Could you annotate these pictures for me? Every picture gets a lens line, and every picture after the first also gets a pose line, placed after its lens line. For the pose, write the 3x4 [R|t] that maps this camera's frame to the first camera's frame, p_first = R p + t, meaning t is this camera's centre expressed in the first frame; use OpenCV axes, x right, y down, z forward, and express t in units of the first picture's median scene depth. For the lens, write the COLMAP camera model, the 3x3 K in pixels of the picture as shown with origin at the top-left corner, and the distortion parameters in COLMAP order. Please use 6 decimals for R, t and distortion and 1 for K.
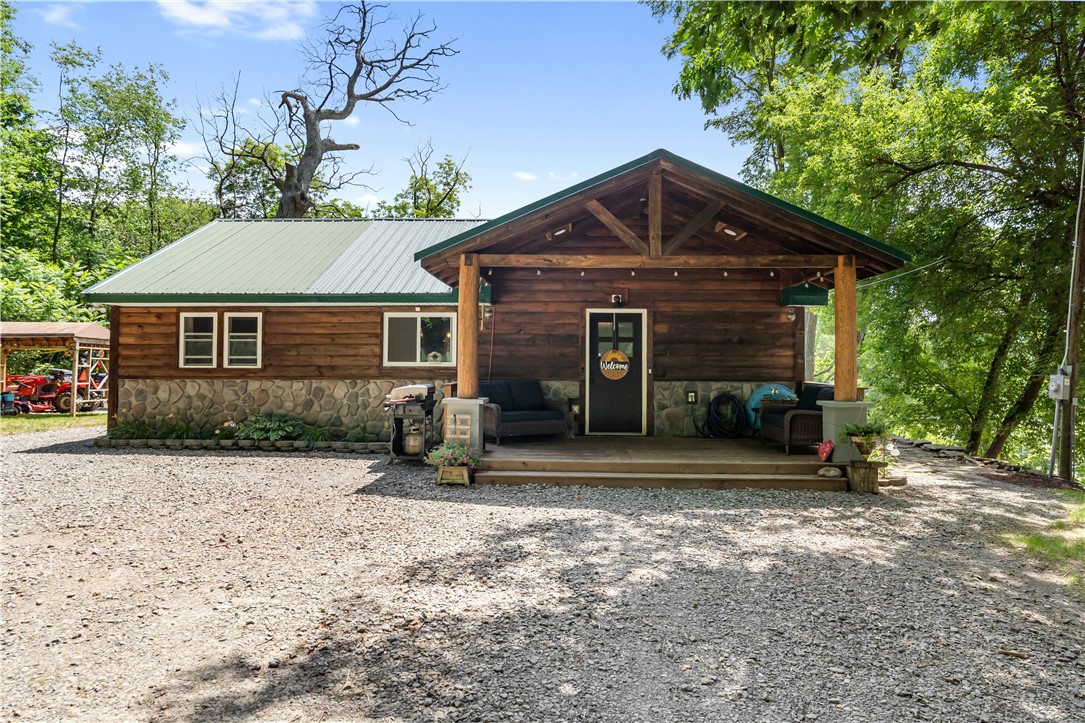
lens RADIAL K [[684.4, 0, 542.5], [0, 684.4, 361.5], [0, 0, 1]] dist [-0.001700, -0.000433]
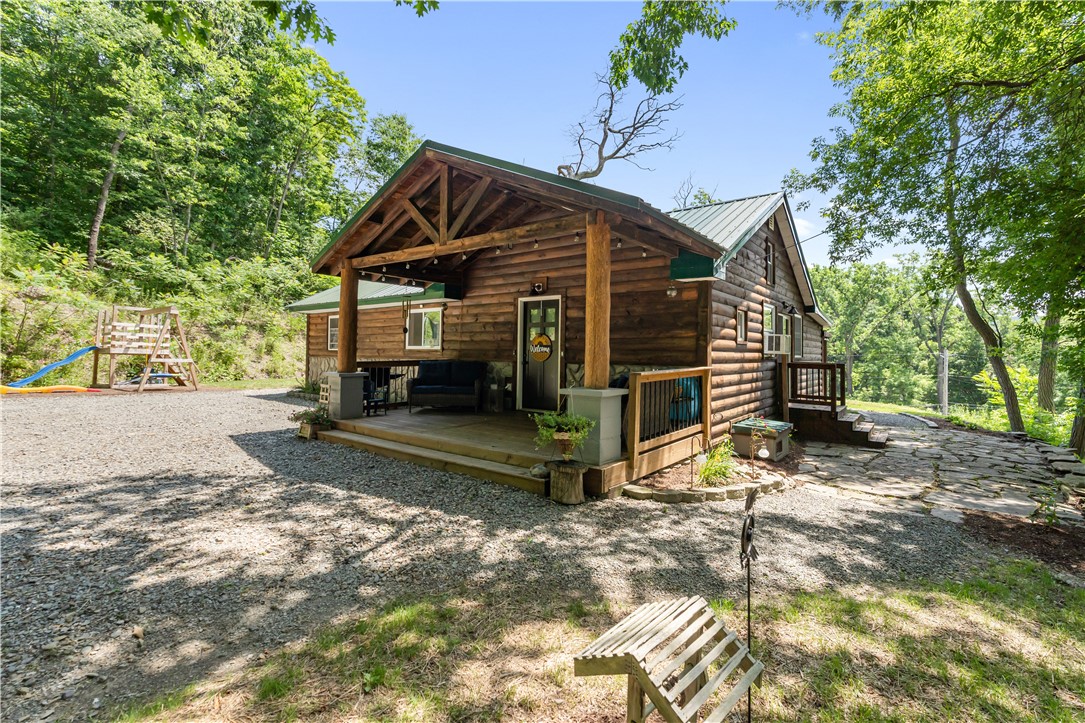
lens RADIAL K [[486.8, 0, 542.6], [0, 486.8, 351.5], [0, 0, 1]] dist [-0.002635, -0.000347]
pose [[0.812857, 0.001717, -0.582461, 0.563069], [-0.002588, 0.999996, -0.000664, 0.011158], [0.582458, 0.002047, 0.812858, 0.371034]]
